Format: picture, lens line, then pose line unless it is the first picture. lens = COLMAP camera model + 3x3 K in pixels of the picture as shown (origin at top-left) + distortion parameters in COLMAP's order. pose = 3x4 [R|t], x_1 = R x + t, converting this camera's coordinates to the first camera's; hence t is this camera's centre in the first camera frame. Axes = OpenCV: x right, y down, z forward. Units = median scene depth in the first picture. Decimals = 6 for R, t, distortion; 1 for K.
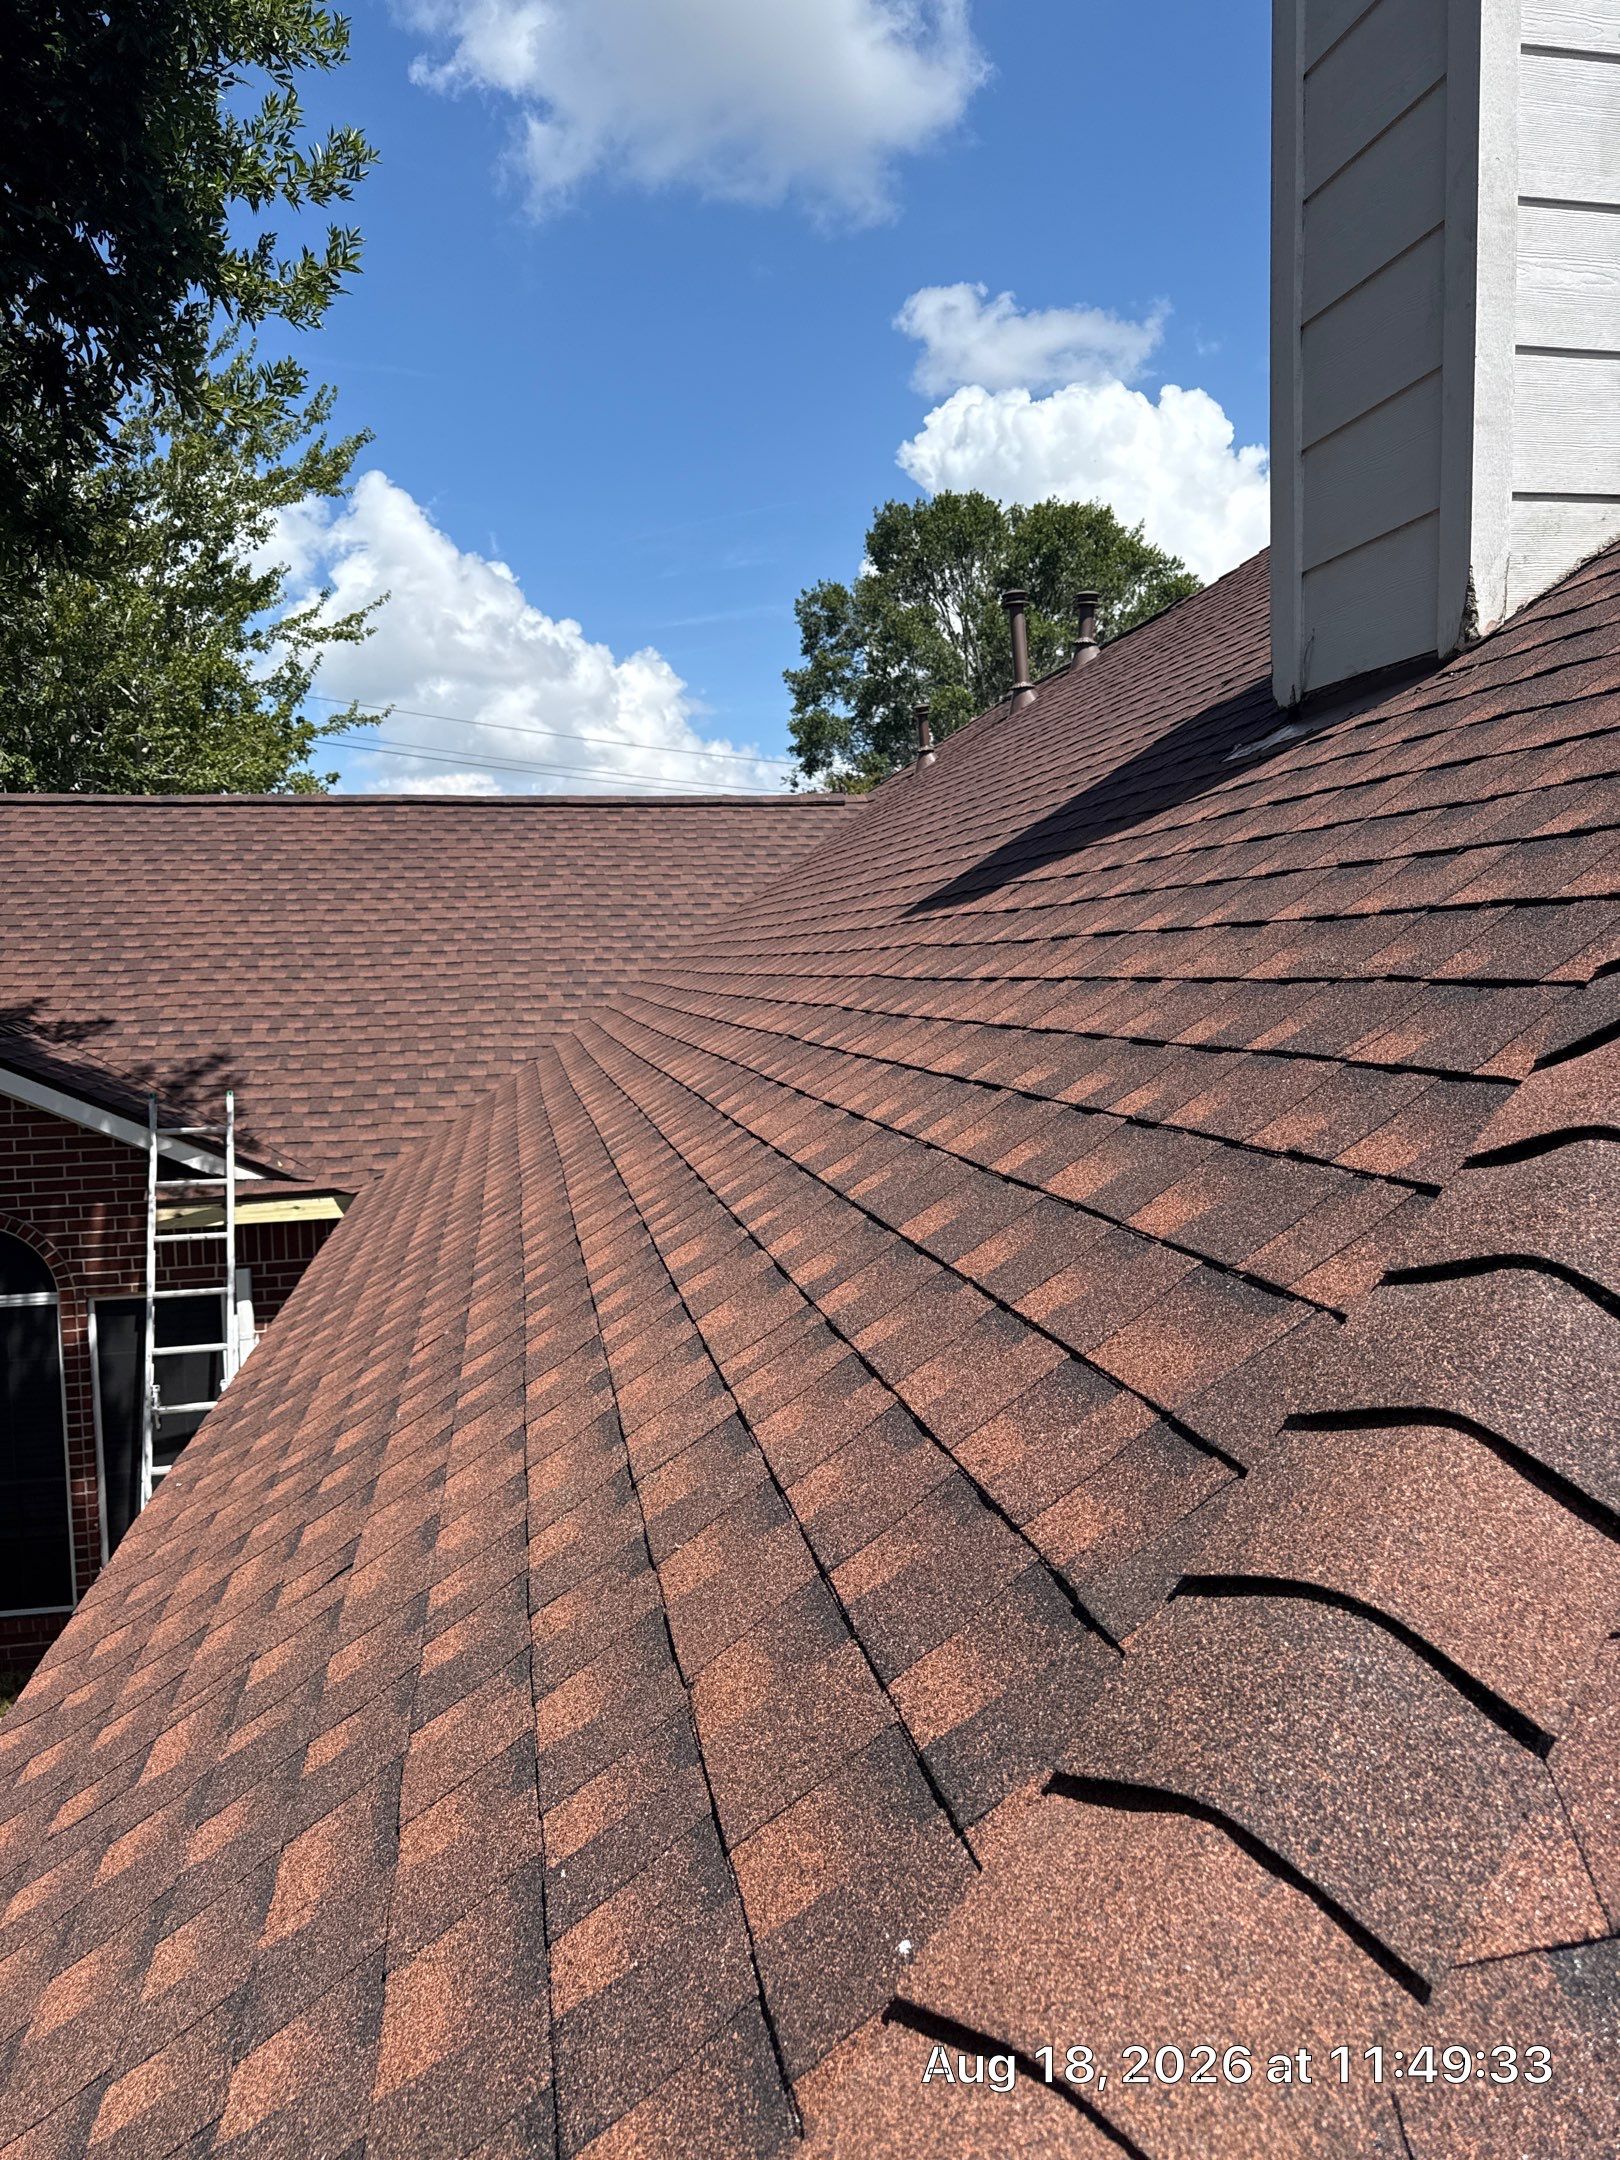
lens RADIAL K [[1517.0, 0, 810.0], [0, 1517.0, 1080.0], [0, 0, 1]] dist [0.022203, -0.025433]
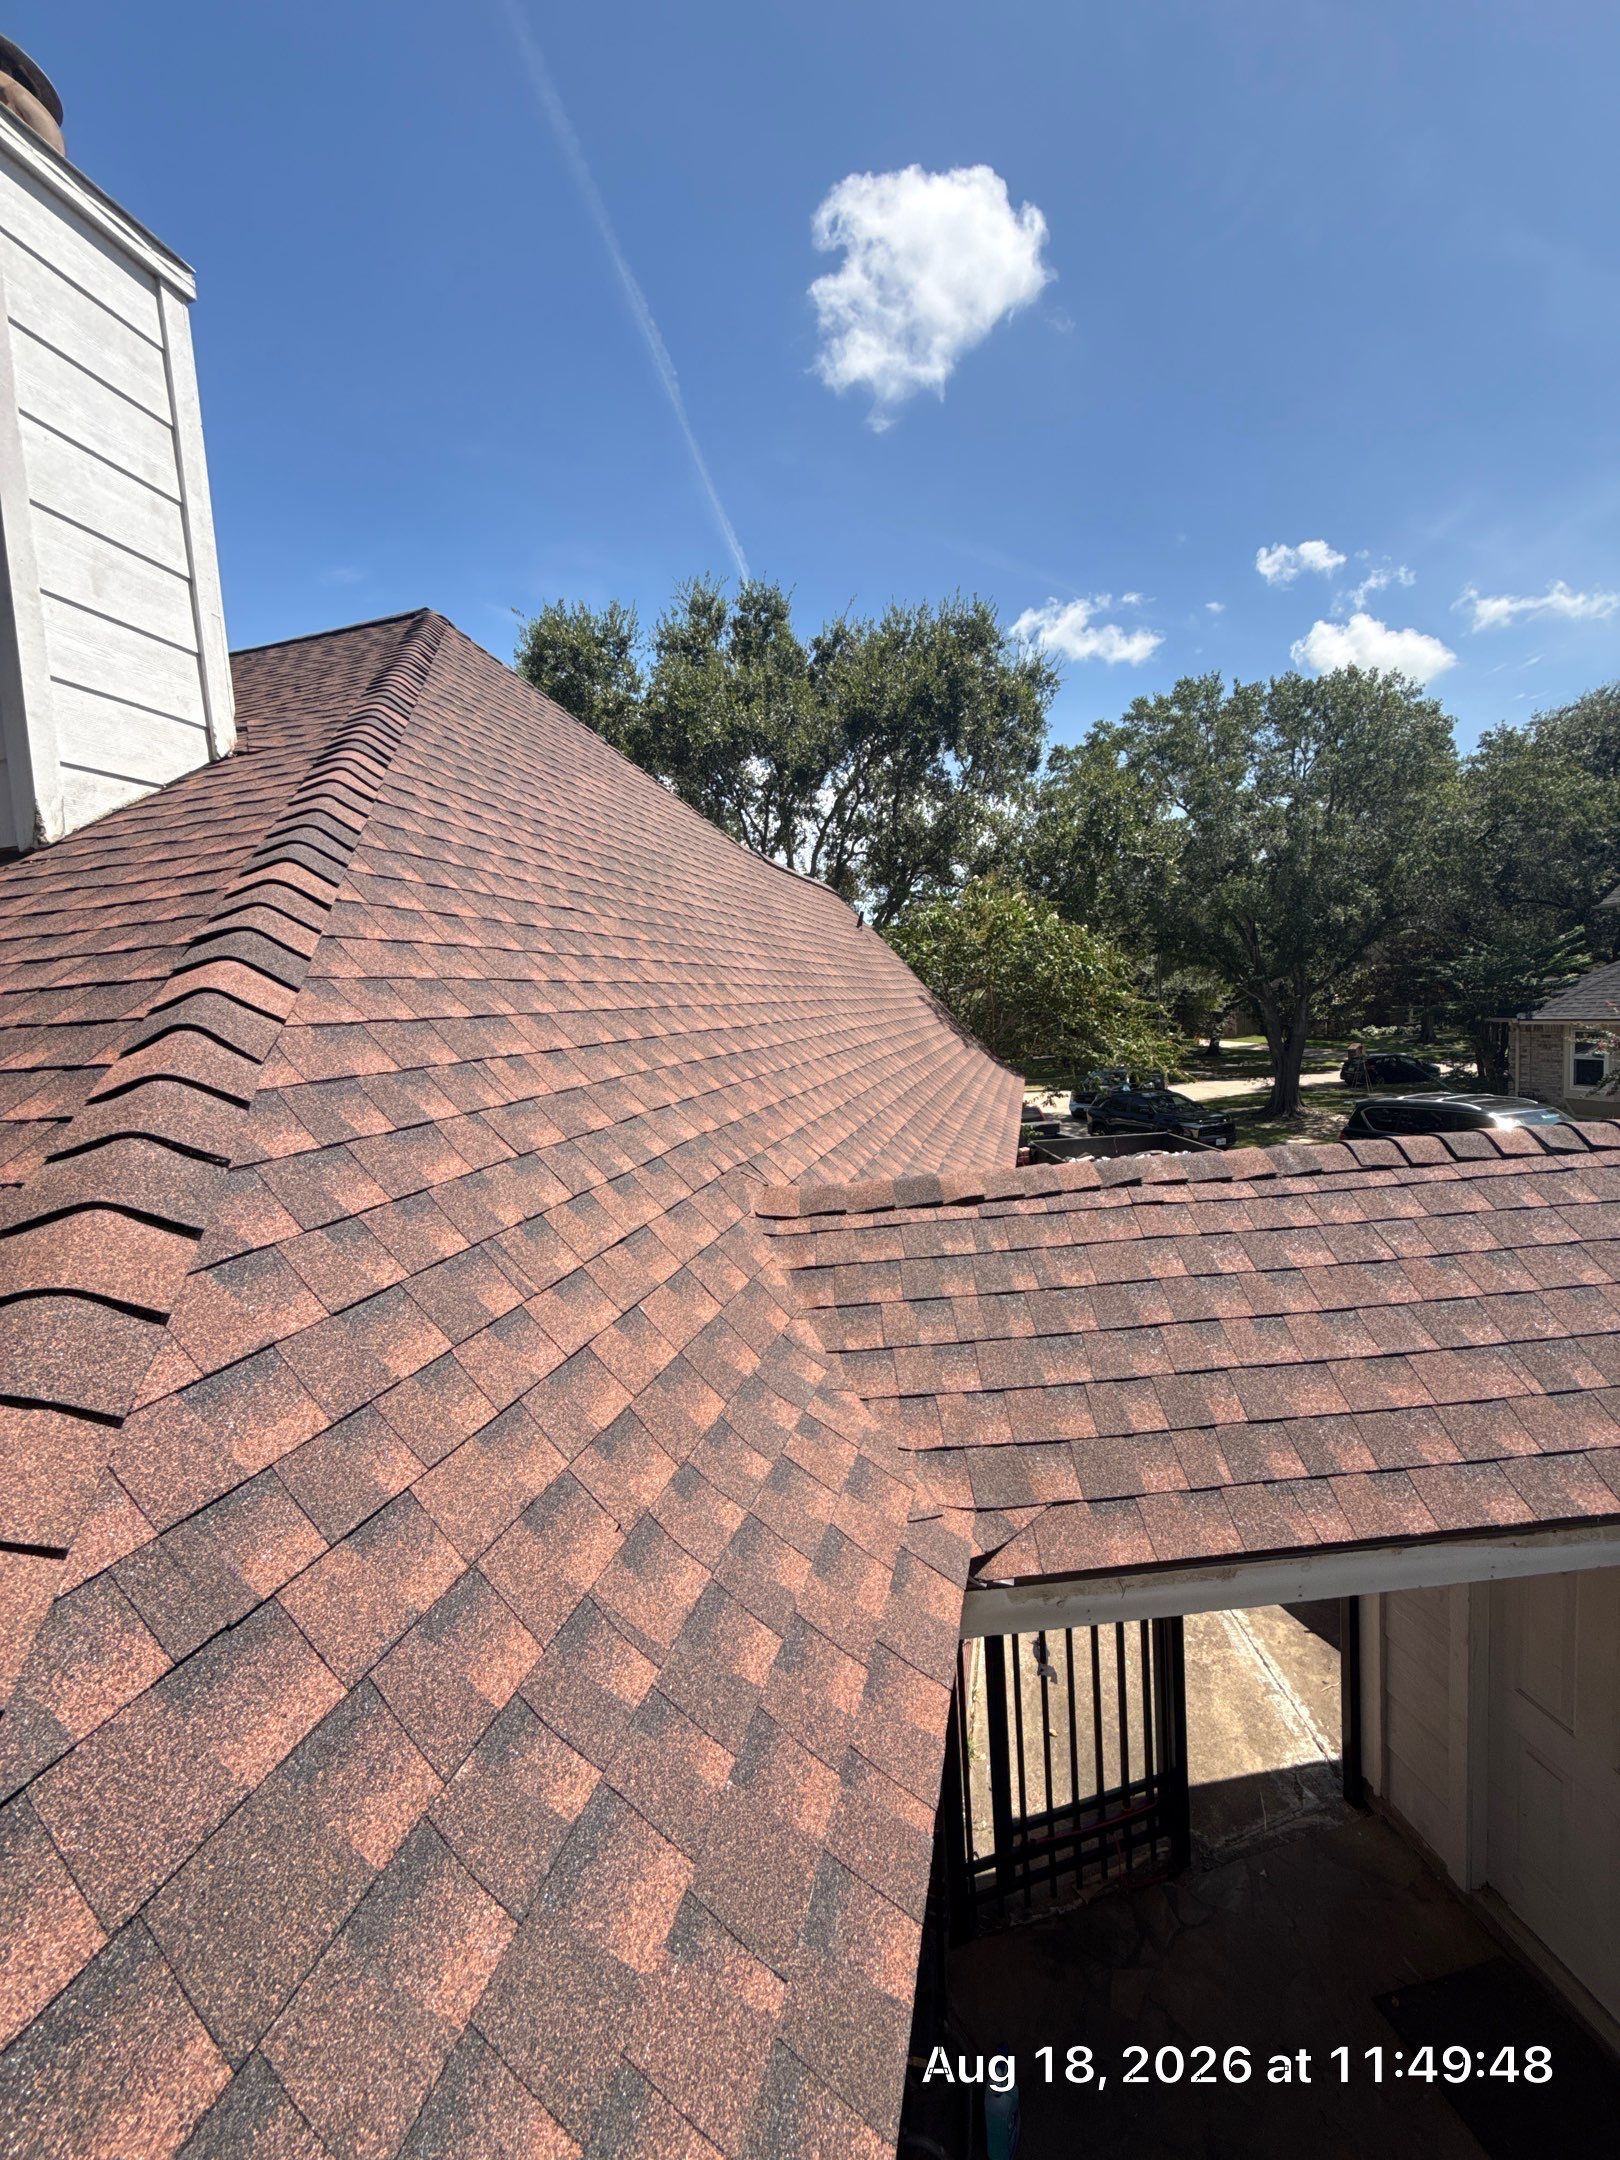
lens RADIAL K [[847.4, 0, 809.5], [0, 847.4, 1079.8], [0, 0, 1]] dist [-0.000773, -0.000378]
pose [[0.425630, -0.076805, 0.901632, -0.140121], [0.119112, 0.992477, 0.028315, 0.091166], [-0.897023, 0.095343, 0.431577, -0.282710]]
